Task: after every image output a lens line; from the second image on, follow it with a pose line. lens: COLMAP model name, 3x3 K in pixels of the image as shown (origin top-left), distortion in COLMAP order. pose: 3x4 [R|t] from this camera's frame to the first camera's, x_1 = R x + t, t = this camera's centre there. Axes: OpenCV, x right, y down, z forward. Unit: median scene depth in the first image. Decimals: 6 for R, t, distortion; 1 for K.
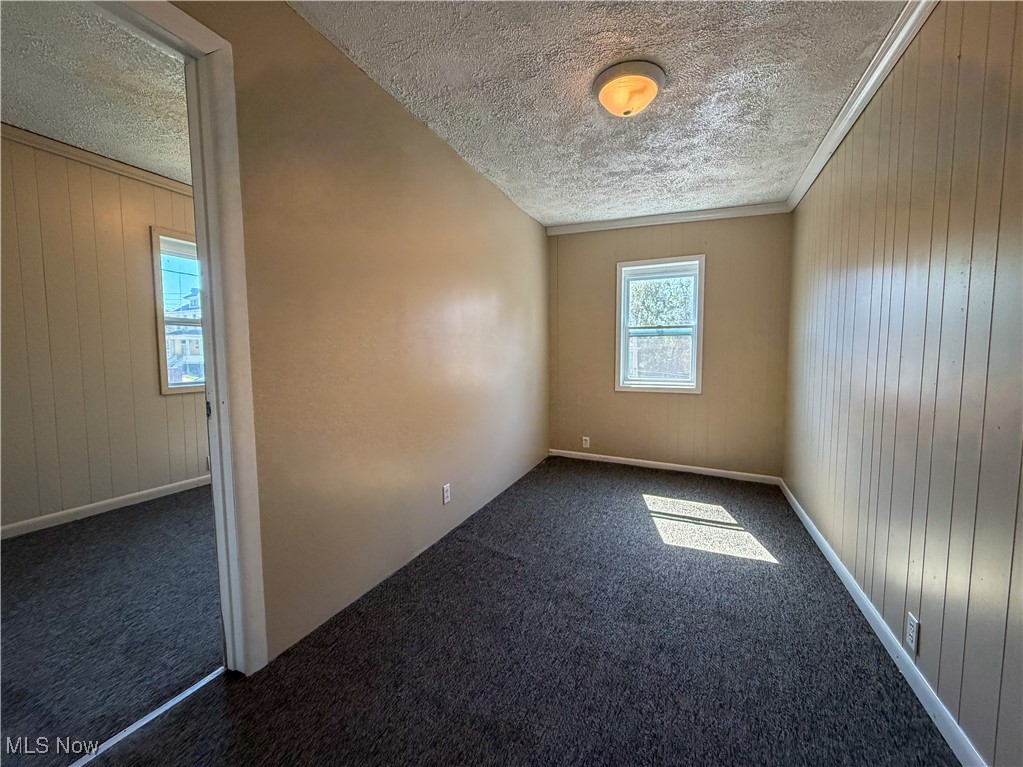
lens RADIAL K [[406.3, 0, 508.0], [0, 406.3, 384.2], [0, 0, 1]] dist [0.000930, -0.000197]
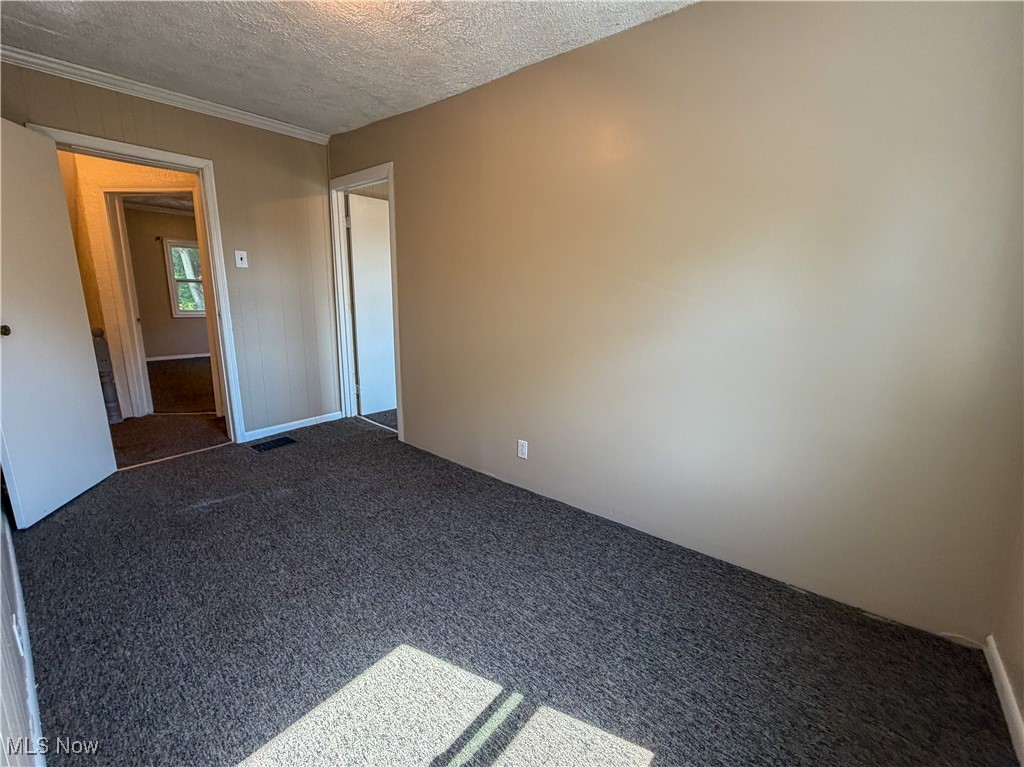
lens RADIAL K [[441.6, 0, 540.4], [0, 441.6, 393.9], [0, 0, 1]] dist [-0.001060, -0.000277]
pose [[-0.237408, 0.211491, -0.948108, 0.769342], [-0.095908, 0.966141, 0.239529, -0.122137], [0.966664, 0.147797, -0.209086, 1.125322]]
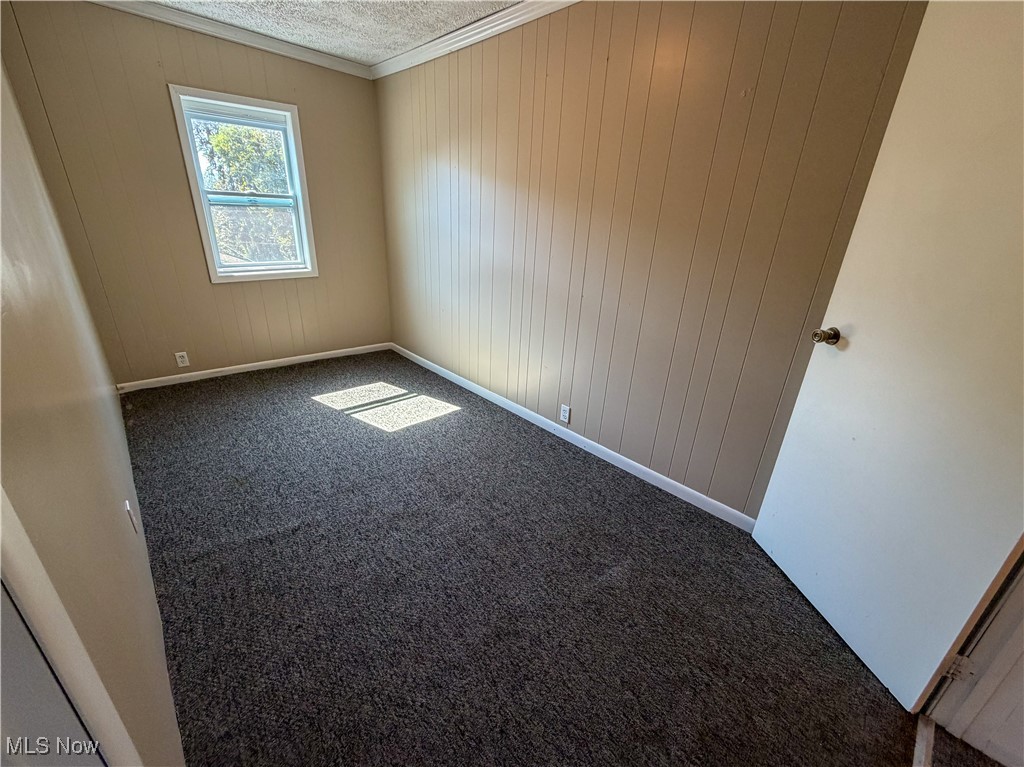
lens RADIAL K [[412.9, 0, 514.9], [0, 412.9, 385.8], [0, 0, 1]] dist [-0.000290, 0.000017]
pose [[0.399561, -0.337306, 0.852394, -0.335934], [0.025358, 0.933555, 0.357536, -0.097108], [-0.916356, -0.121242, 0.381565, 0.254422]]
